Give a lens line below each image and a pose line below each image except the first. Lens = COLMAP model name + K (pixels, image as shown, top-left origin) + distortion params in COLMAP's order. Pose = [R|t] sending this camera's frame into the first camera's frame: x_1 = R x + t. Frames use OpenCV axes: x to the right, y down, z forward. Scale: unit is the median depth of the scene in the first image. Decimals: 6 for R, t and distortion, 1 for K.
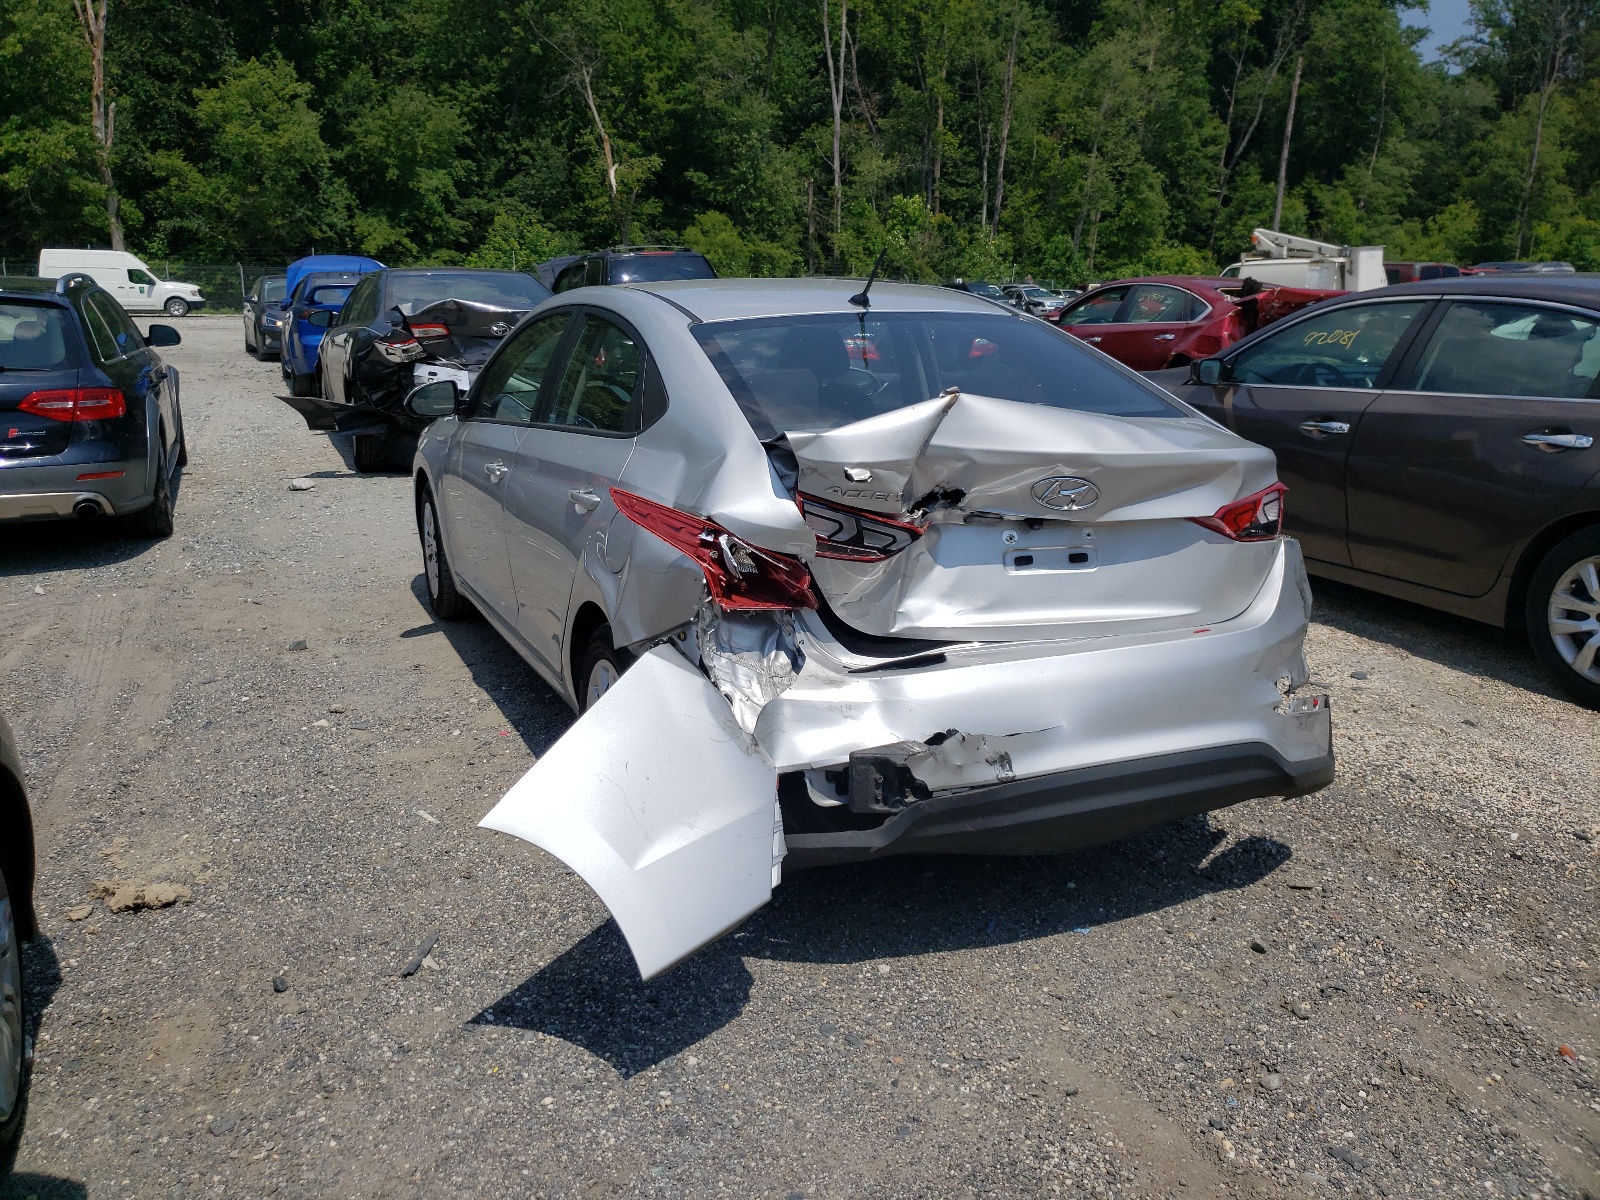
lens RADIAL K [[1177.6, 0, 800.4], [0, 1177.6, 628.6], [0, 0, 1]] dist [0.022213, 0.000399]
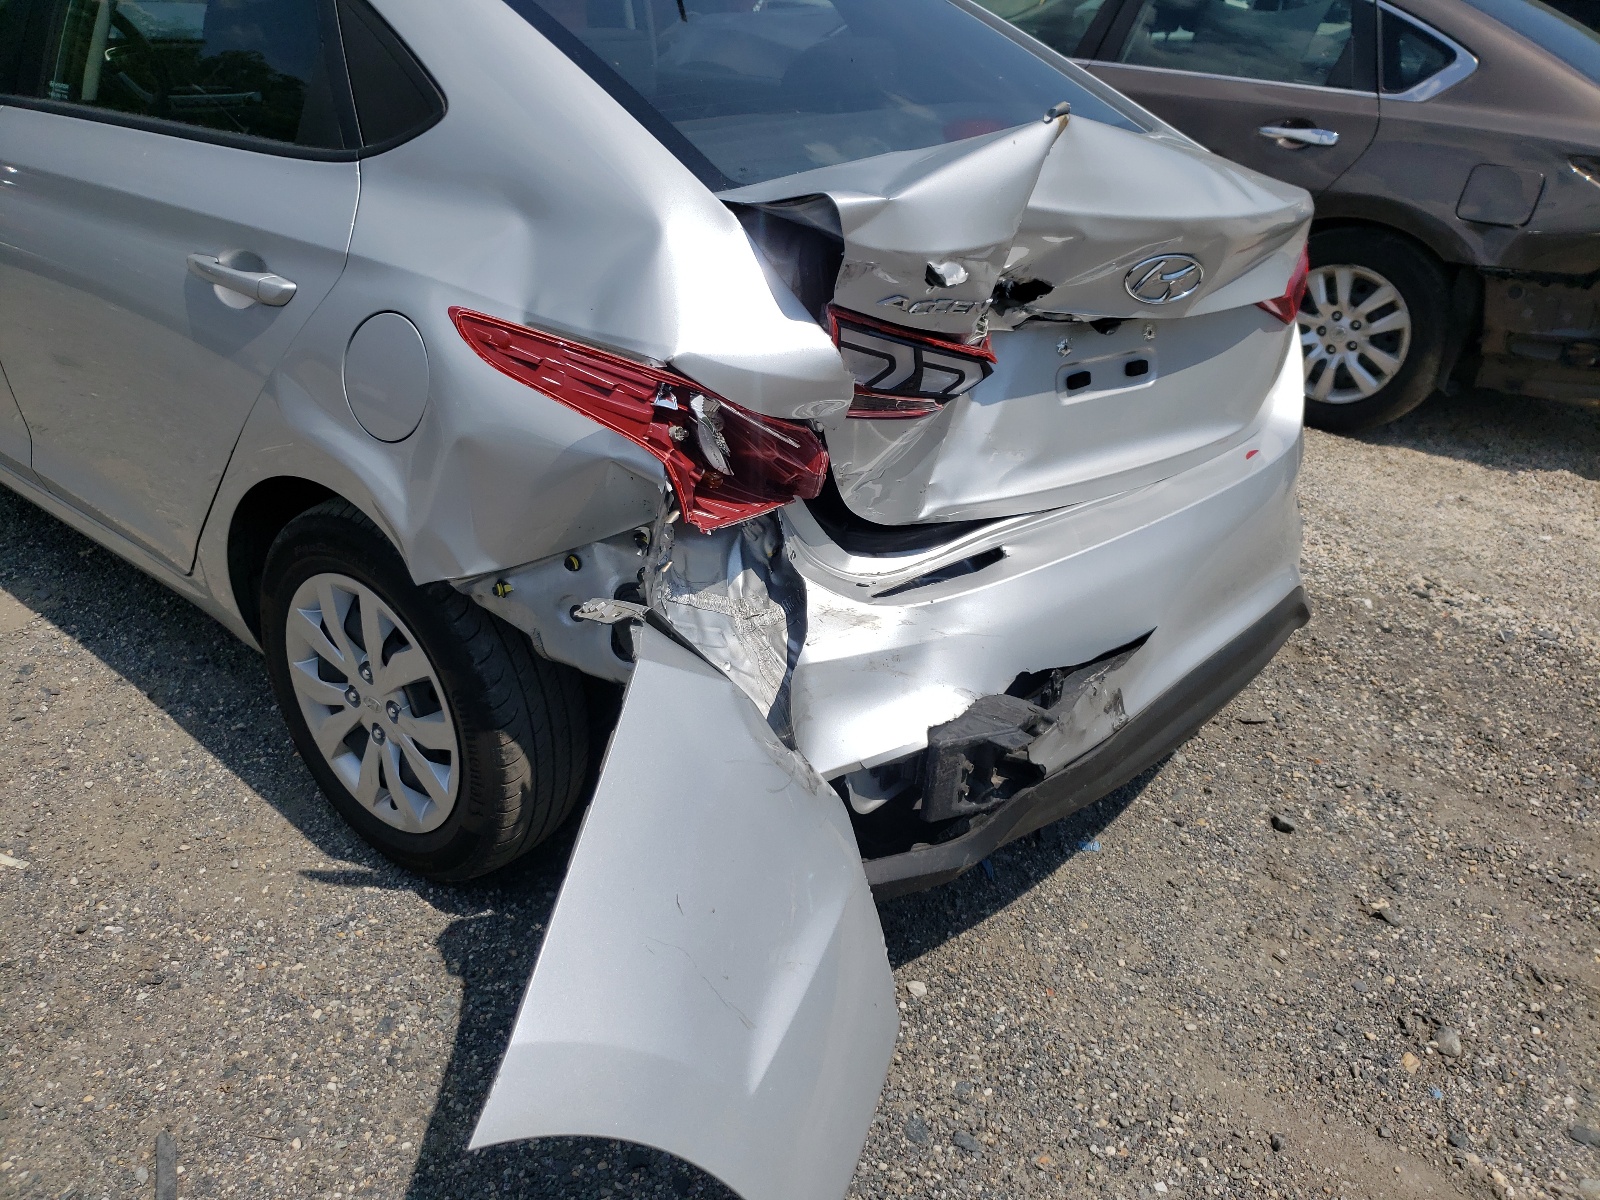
lens RADIAL K [[1177.6, 0, 800.4], [0, 1177.6, 628.6], [0, 0, 1]] dist [0.022213, 0.000399]
pose [[0.894734, -0.166641, 0.414345, -0.259436], [0.043880, 0.956091, 0.289765, -0.130404], [-0.444439, -0.241081, 0.862760, 0.495197]]
